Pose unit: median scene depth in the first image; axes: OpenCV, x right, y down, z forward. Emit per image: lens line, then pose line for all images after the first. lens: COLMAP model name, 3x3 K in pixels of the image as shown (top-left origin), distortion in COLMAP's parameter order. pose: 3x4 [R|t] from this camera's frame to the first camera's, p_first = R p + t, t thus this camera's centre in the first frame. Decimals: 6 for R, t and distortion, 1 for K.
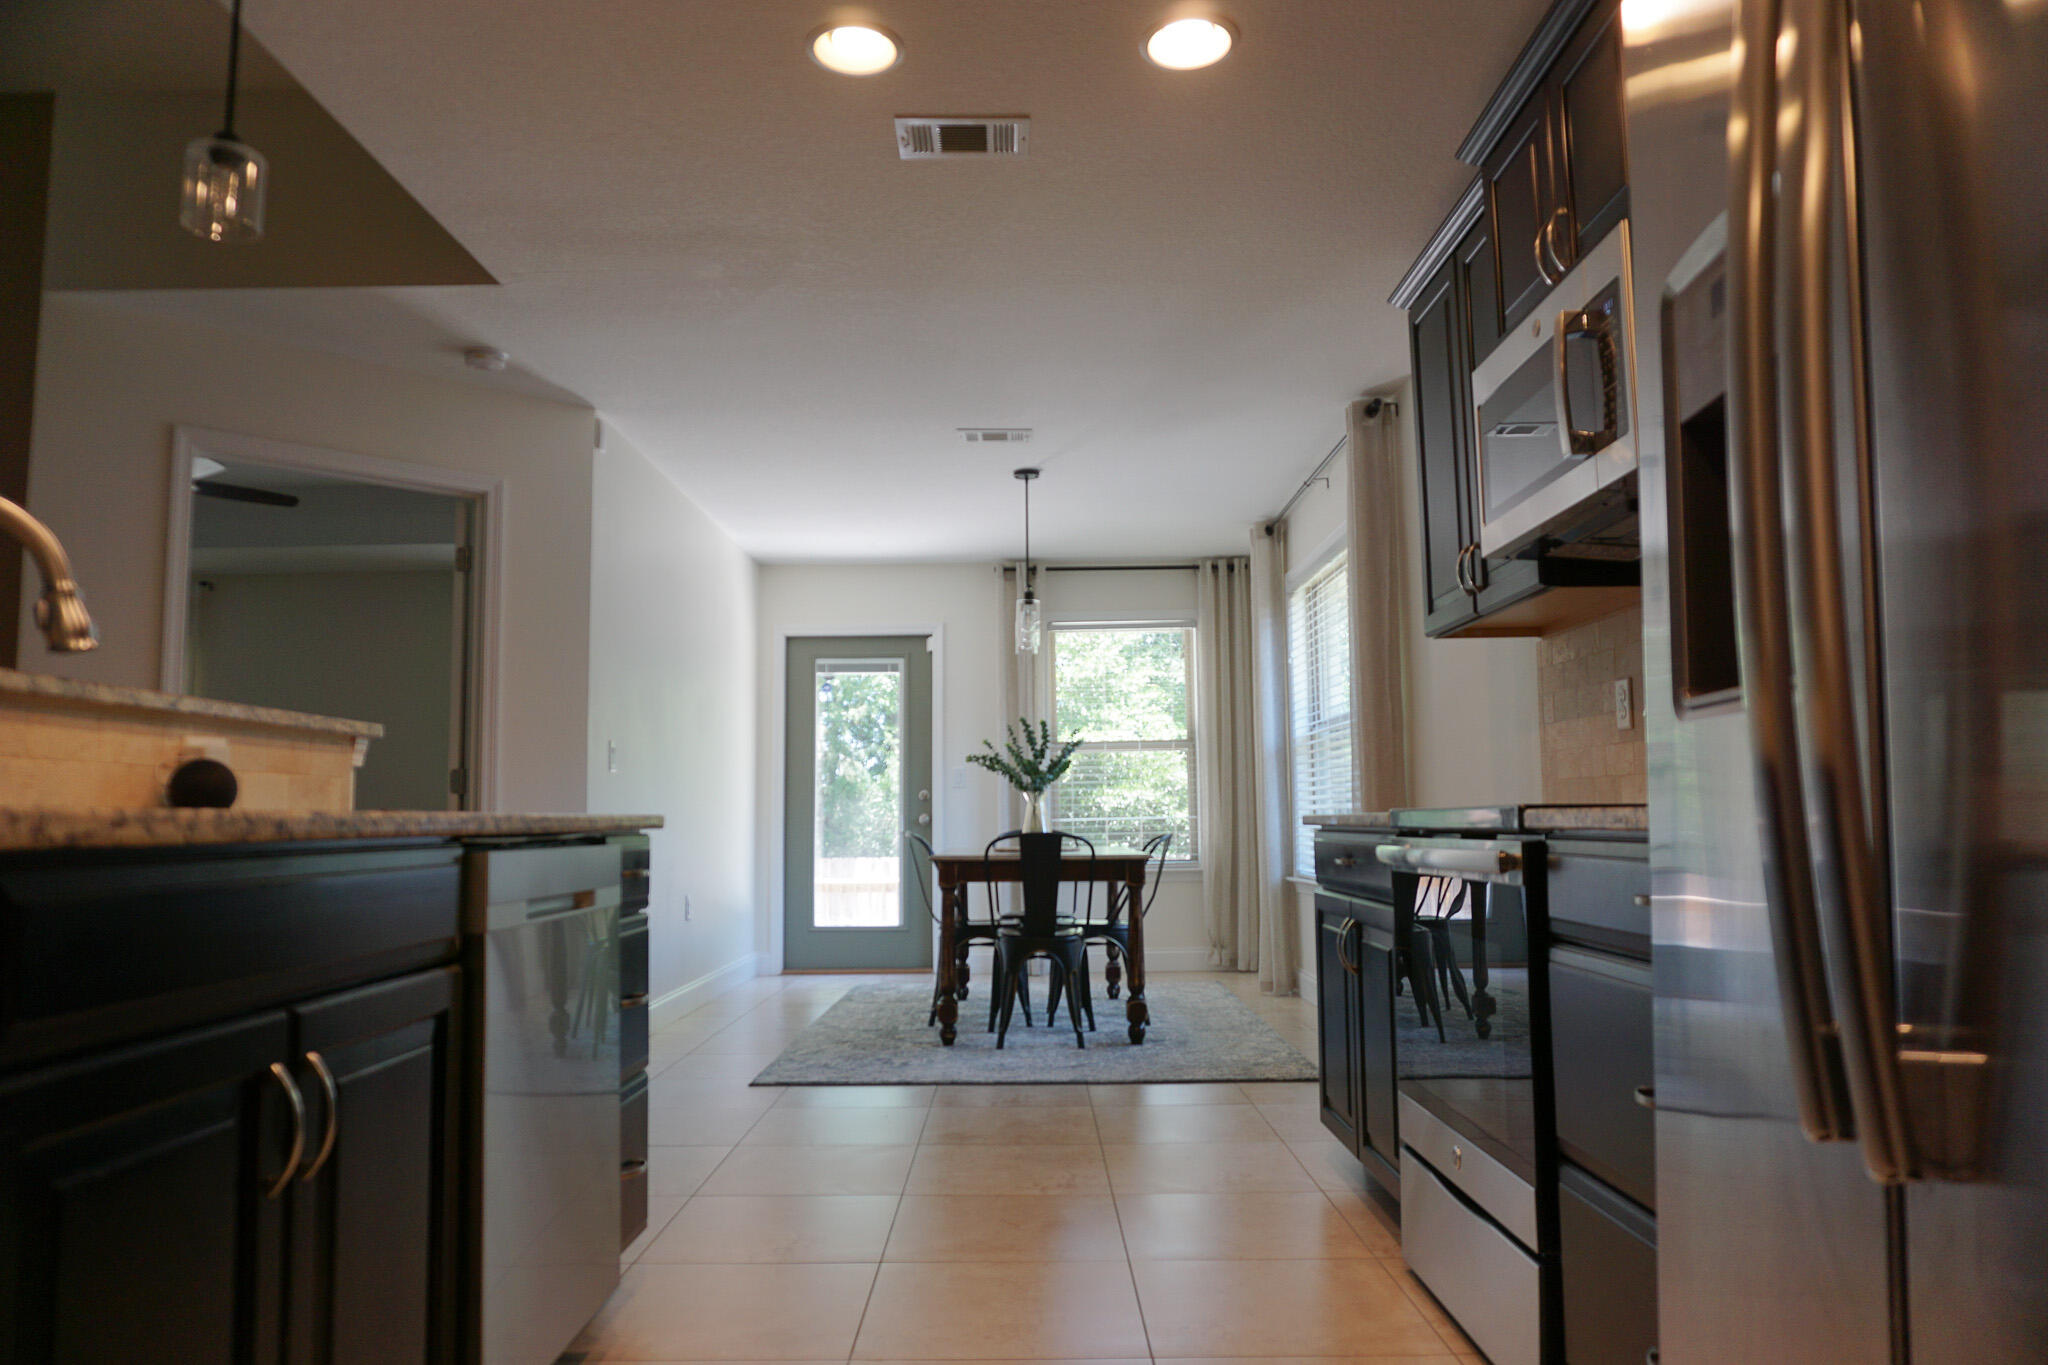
lens RADIAL K [[1333.4, 0, 1026.9], [0, 1333.4, 703.2], [0, 0, 1]] dist [-0.051700, 0.000519]
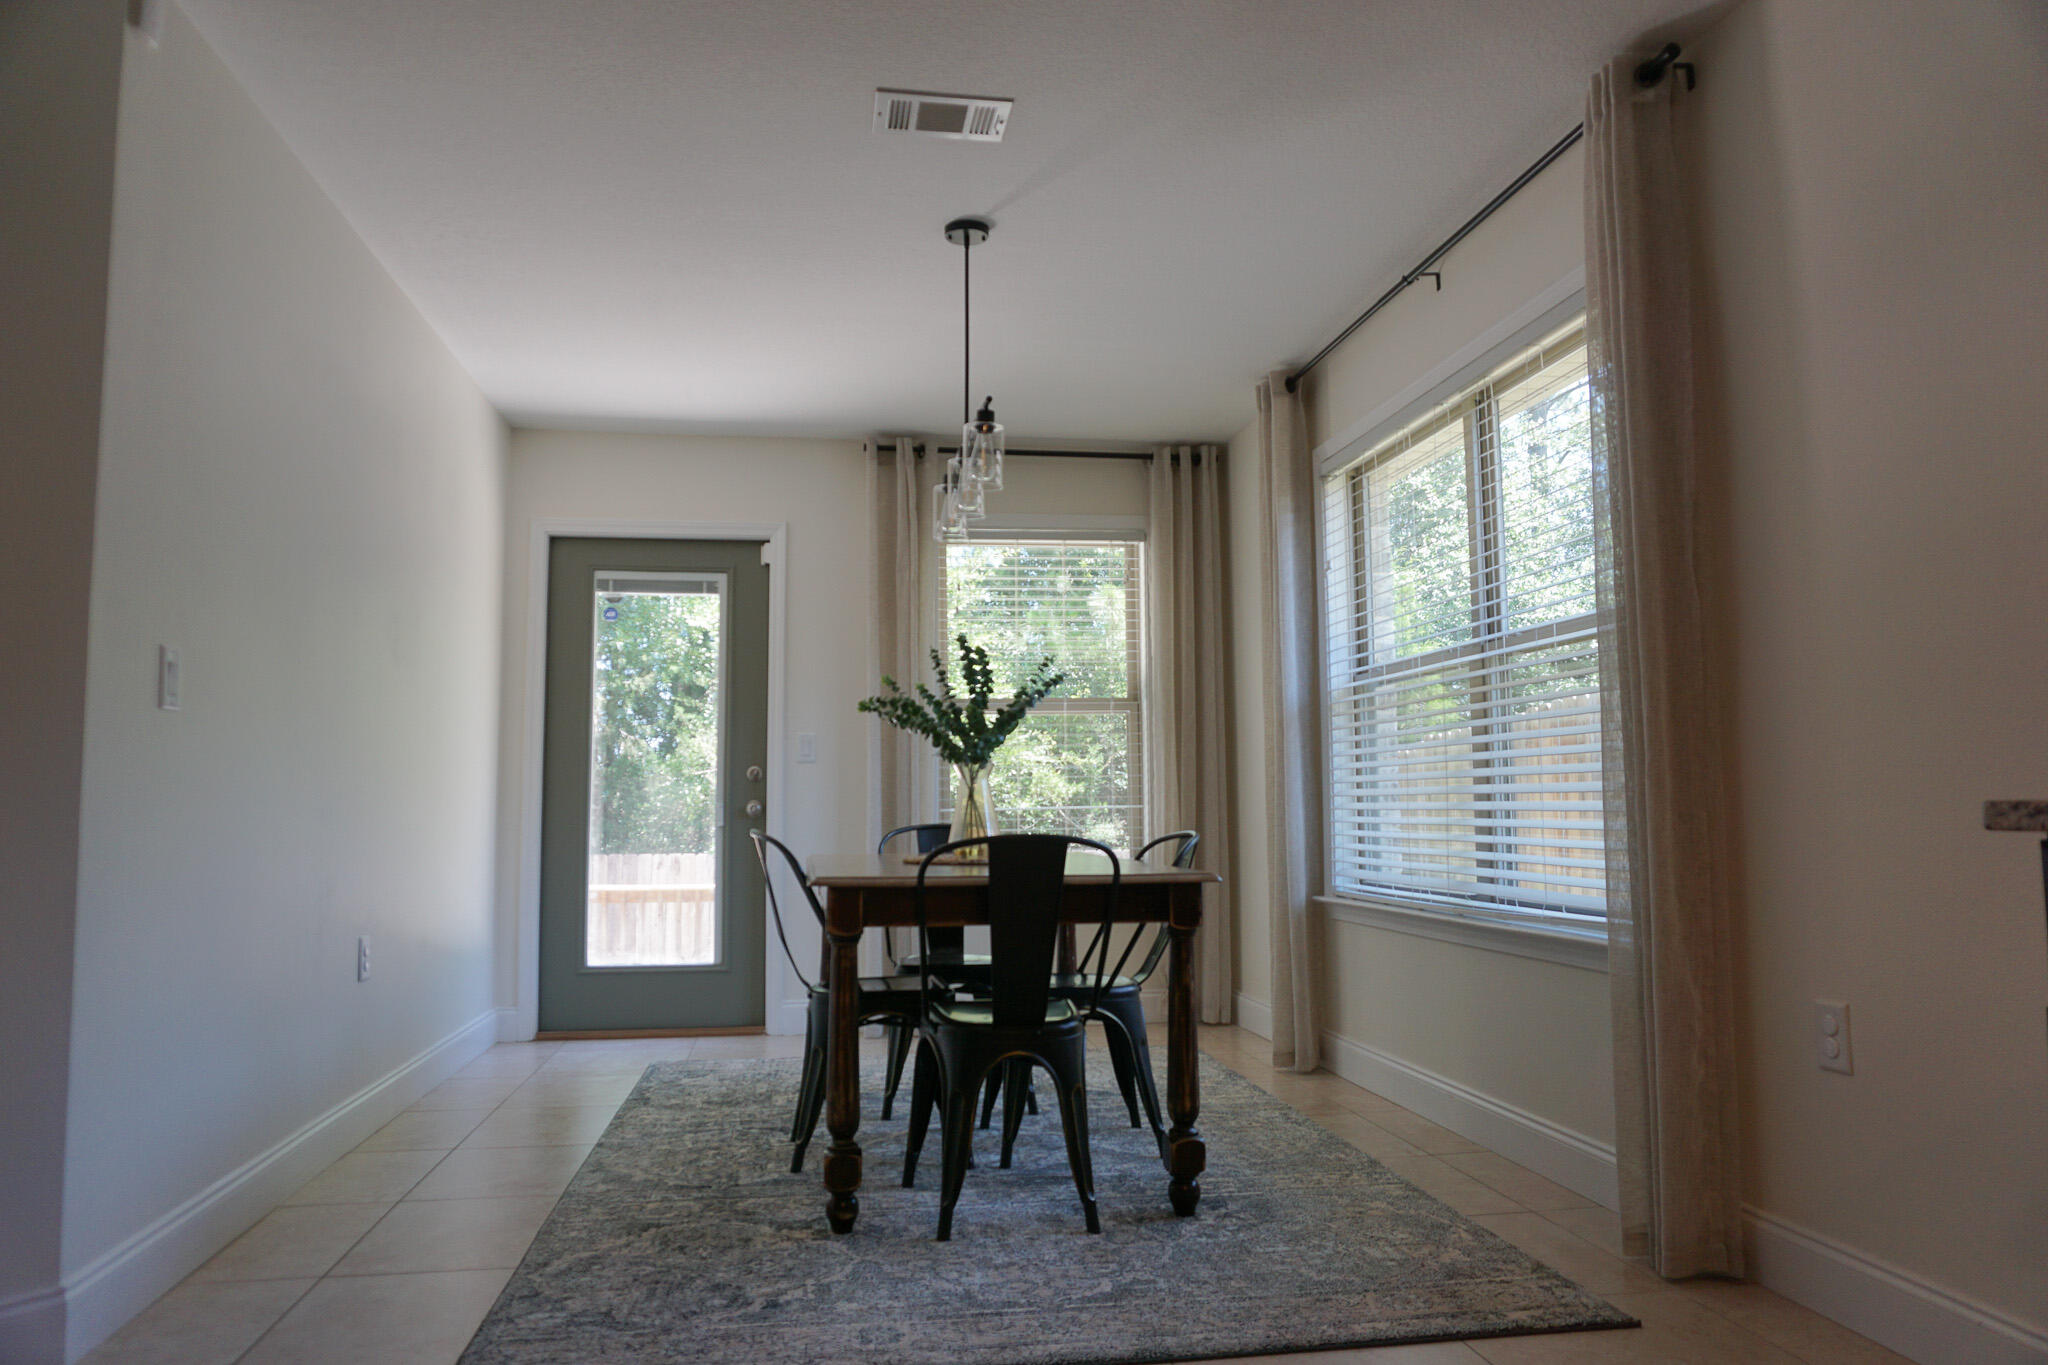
lens RADIAL K [[1333.4, 0, 1026.9], [0, 1333.4, 703.2], [0, 0, 1]] dist [-0.051700, 0.000519]
pose [[0.987141, 0.016028, 0.159048, -0.049040], [-0.017305, 0.999828, 0.006642, 0.026500], [-0.158914, -0.009309, 0.987248, 0.308119]]
